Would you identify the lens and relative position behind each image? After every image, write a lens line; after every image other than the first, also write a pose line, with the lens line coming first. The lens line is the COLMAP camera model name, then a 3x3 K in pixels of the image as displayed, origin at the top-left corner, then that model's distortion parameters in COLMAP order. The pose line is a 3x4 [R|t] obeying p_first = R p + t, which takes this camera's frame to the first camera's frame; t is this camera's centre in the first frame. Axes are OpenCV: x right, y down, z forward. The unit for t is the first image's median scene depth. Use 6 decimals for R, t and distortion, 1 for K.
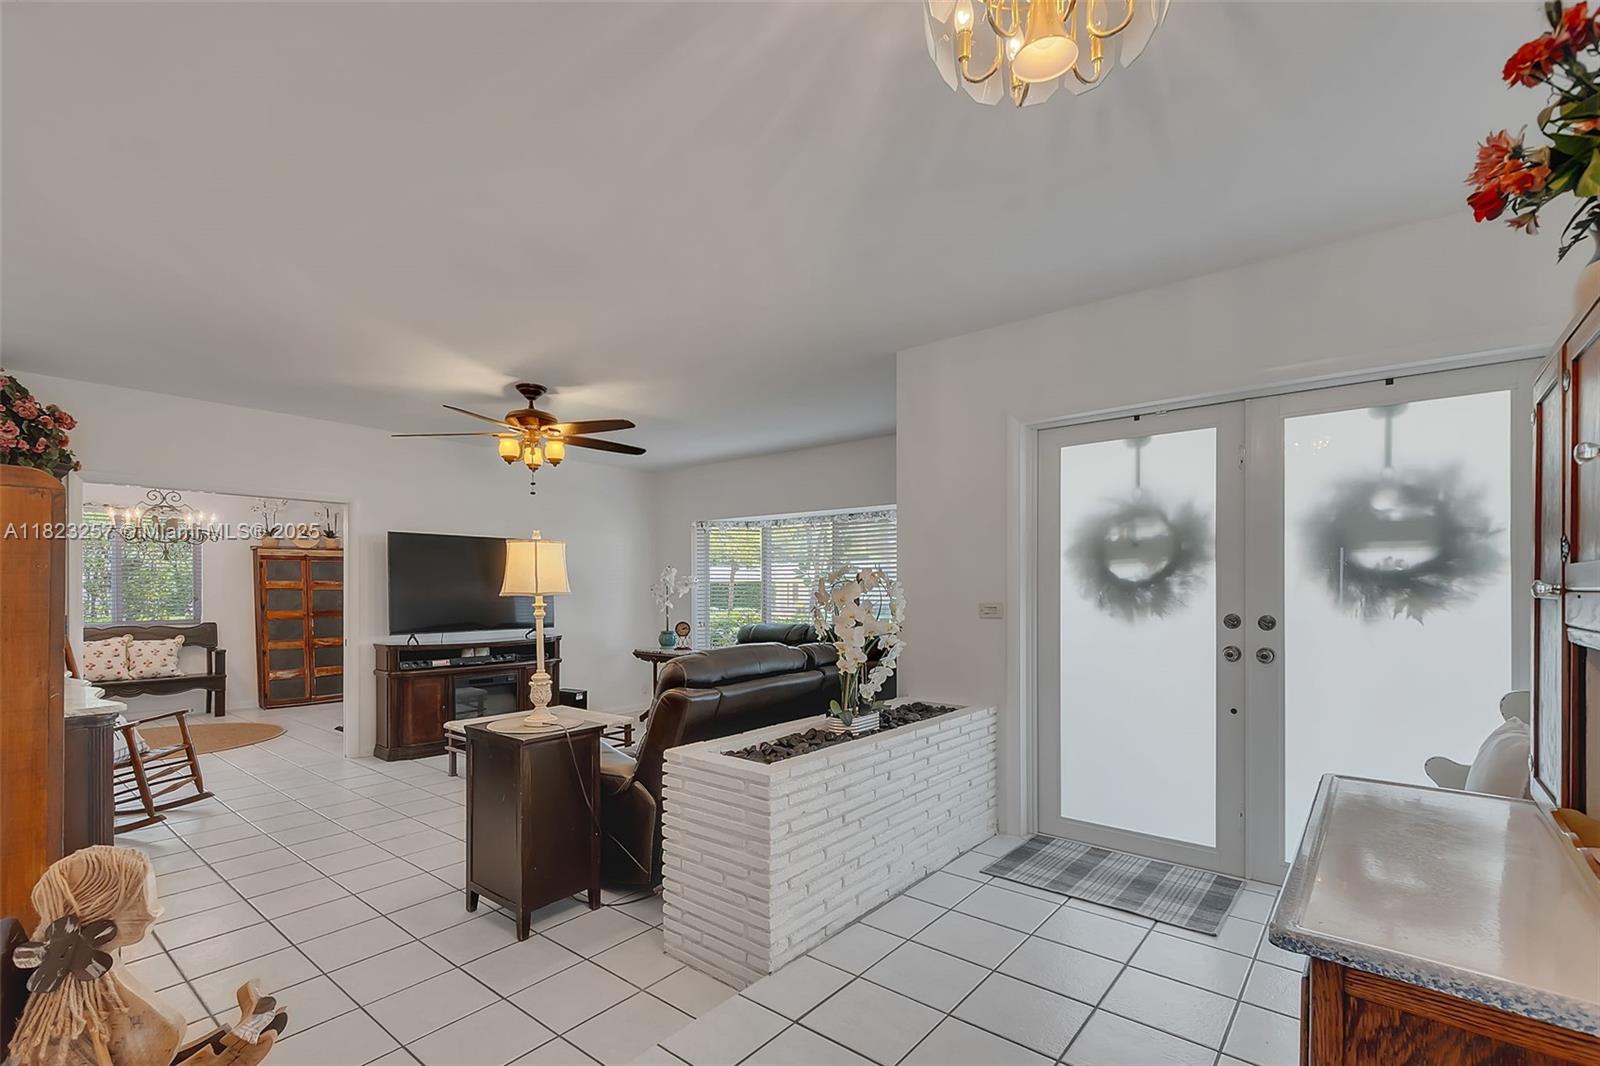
lens RADIAL K [[711.2, 0, 793.5], [0, 711.2, 589.4], [0, 0, 1]] dist [0.011983, -0.000112]
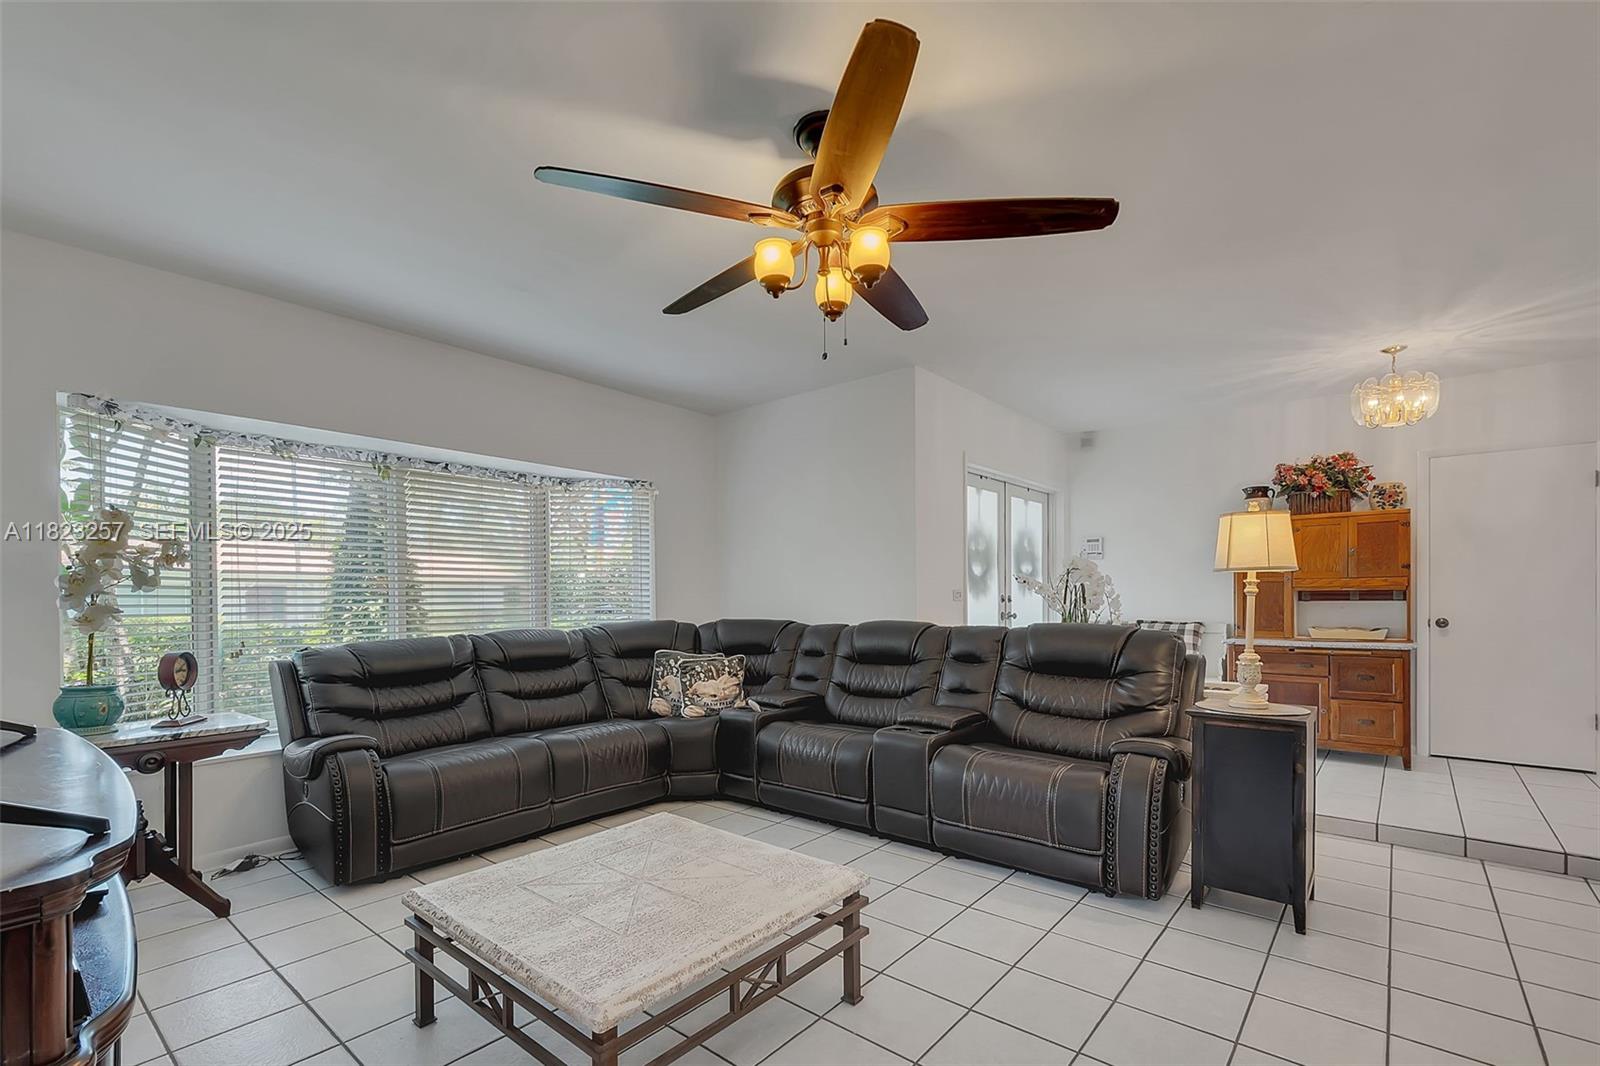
lens RADIAL K [[711.2, 0, 793.5], [0, 711.2, 589.4], [0, 0, 1]] dist [0.011983, -0.000112]
pose [[0.015510, 0.010752, 0.999822, -0.529622], [0.004059, 0.999933, -0.010816, 0.016275], [-0.999871, 0.004226, 0.015466, 0.640107]]
